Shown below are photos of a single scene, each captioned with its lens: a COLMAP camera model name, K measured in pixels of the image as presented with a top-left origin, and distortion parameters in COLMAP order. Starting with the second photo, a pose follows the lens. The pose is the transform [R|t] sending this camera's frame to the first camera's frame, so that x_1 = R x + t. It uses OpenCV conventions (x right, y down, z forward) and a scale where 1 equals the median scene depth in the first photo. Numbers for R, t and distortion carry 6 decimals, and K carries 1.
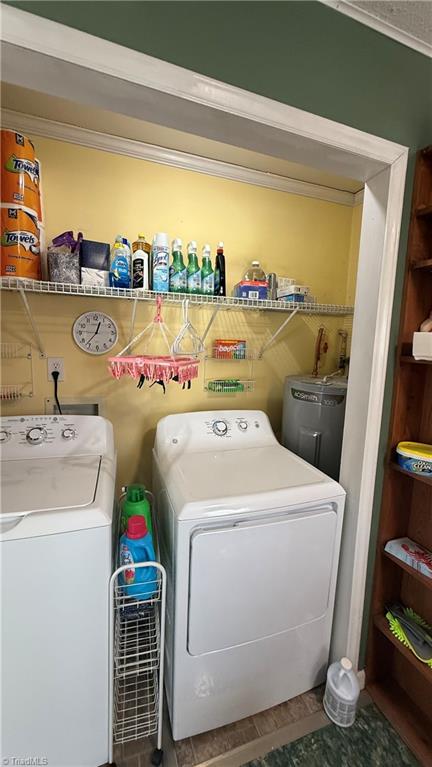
lens RADIAL K [[305.3, 0, 216.0], [0, 305.3, 383.5], [0, 0, 1]] dist [-0.000388, 0.000558]
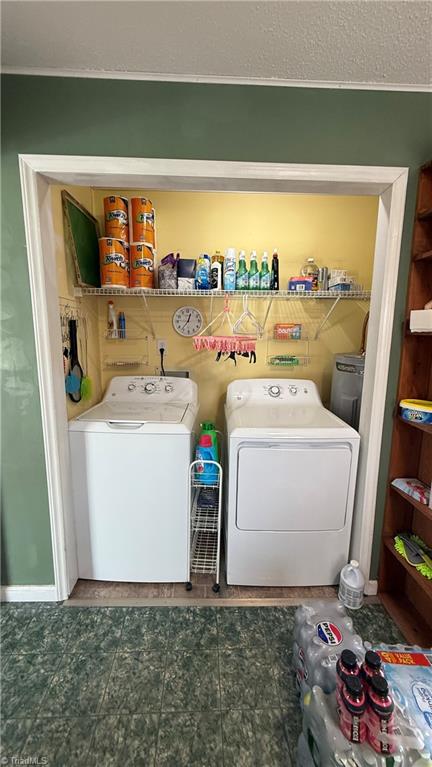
lens RADIAL K [[305.3, 0, 216.0], [0, 305.3, 383.5], [0, 0, 1]] dist [-0.000388, 0.000558]
pose [[0.951904, 0.028461, -0.305071, 0.202043], [-0.019368, 0.999275, 0.032792, 0.085817], [0.305783, -0.025307, 0.951765, -0.373329]]
